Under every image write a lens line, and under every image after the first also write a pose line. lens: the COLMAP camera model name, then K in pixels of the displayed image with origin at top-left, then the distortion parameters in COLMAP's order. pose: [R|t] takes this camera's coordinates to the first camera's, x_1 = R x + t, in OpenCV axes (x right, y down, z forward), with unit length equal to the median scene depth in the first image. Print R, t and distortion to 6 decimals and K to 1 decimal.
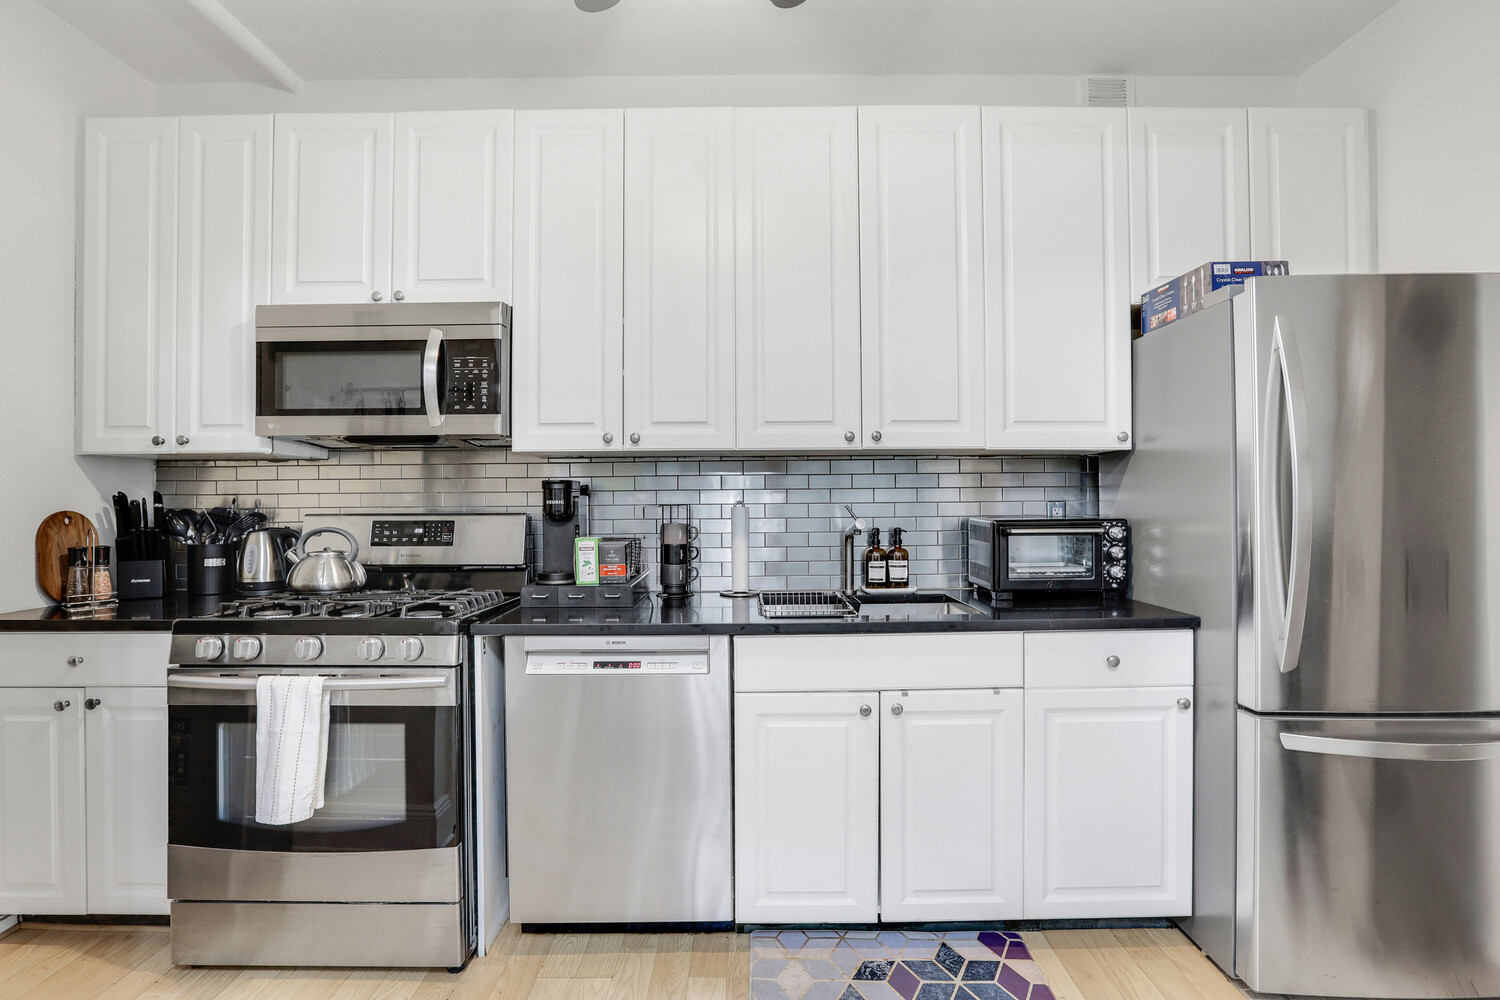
lens RADIAL K [[720.1, 0, 749.4], [0, 720.1, 513.5], [0, 0, 1]] dist [-0.100828, 0.076487]
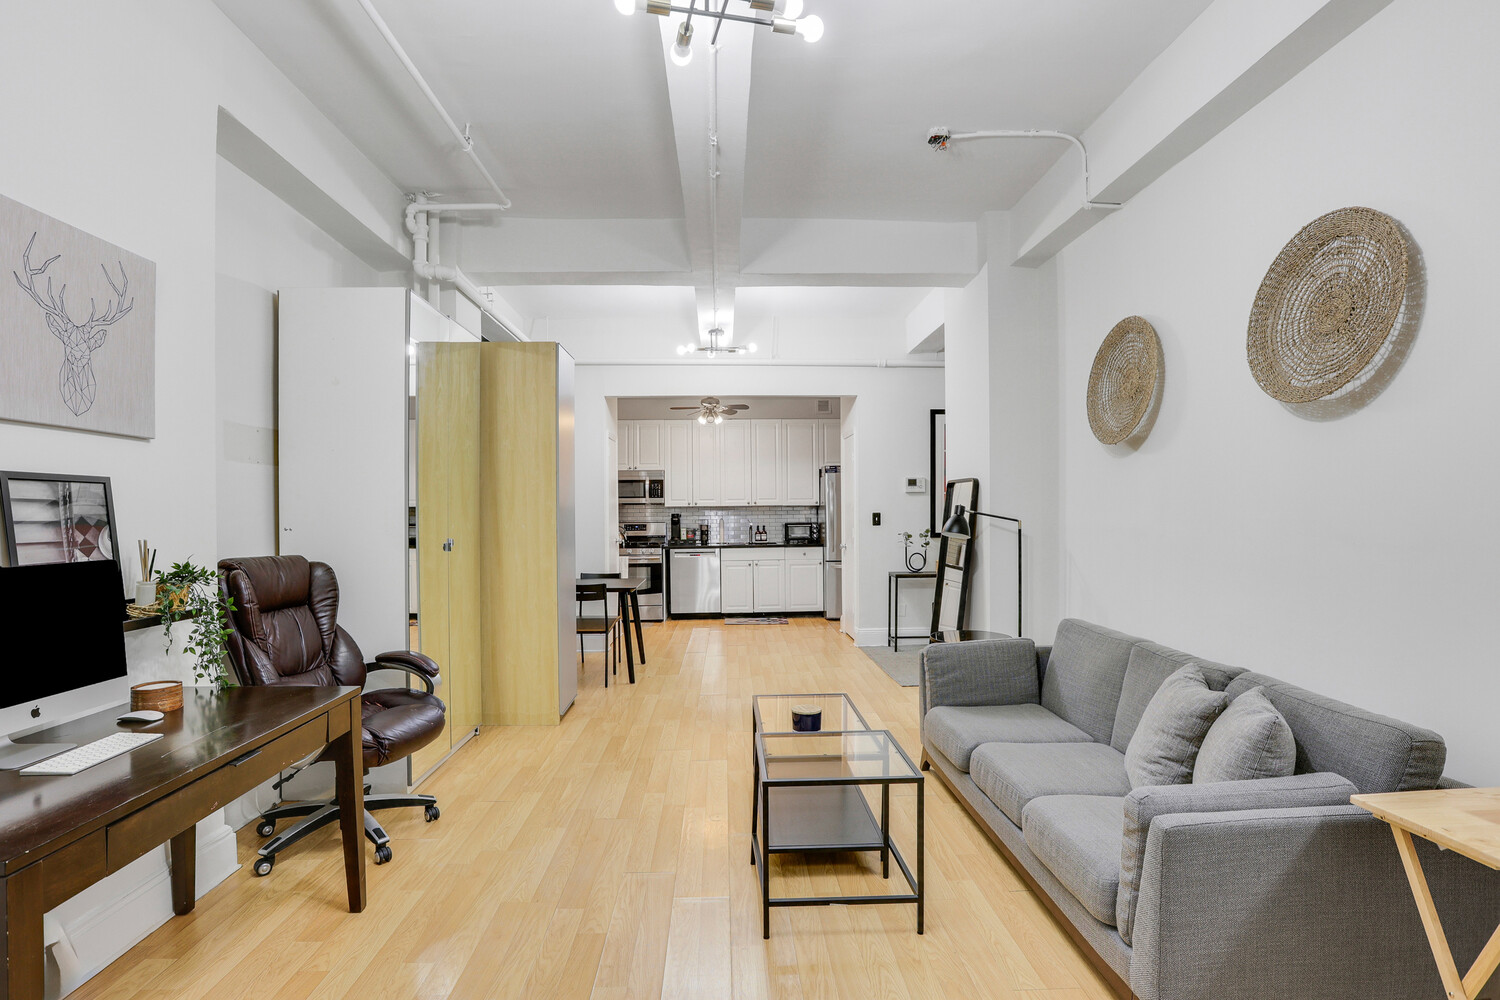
lens RADIAL K [[746.4, 0, 754.0], [0, 746.4, 523.3], [0, 0, 1]] dist [-0.000869, -0.012880]
pose [[0.999296, -0.004571, 0.037244, 0.010960], [0.004754, 0.999977, -0.004833, 0.030992], [-0.037221, 0.005007, 0.999295, -3.274764]]
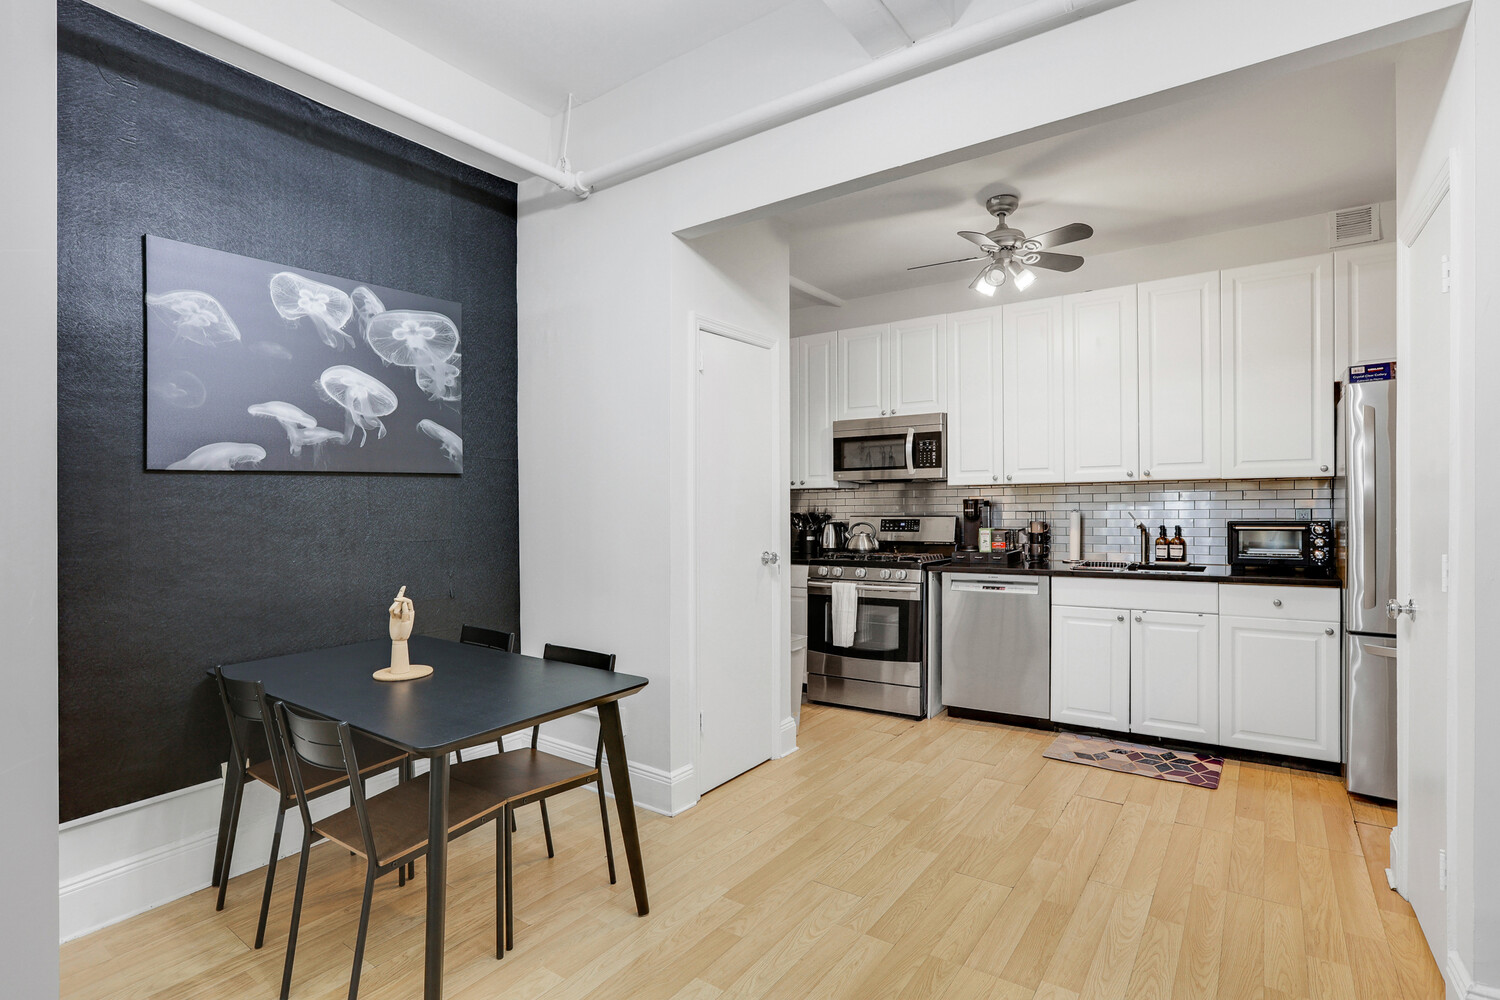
lens RADIAL K [[746.4, 0, 754.0], [0, 746.4, 523.3], [0, 0, 1]] dist [-0.000869, -0.012880]
pose [[0.821442, 0.009327, -0.570215, 0.429500], [0.000694, 0.999849, 0.017354, -0.016508], [0.570291, -0.014651, 0.821312, -1.068405]]
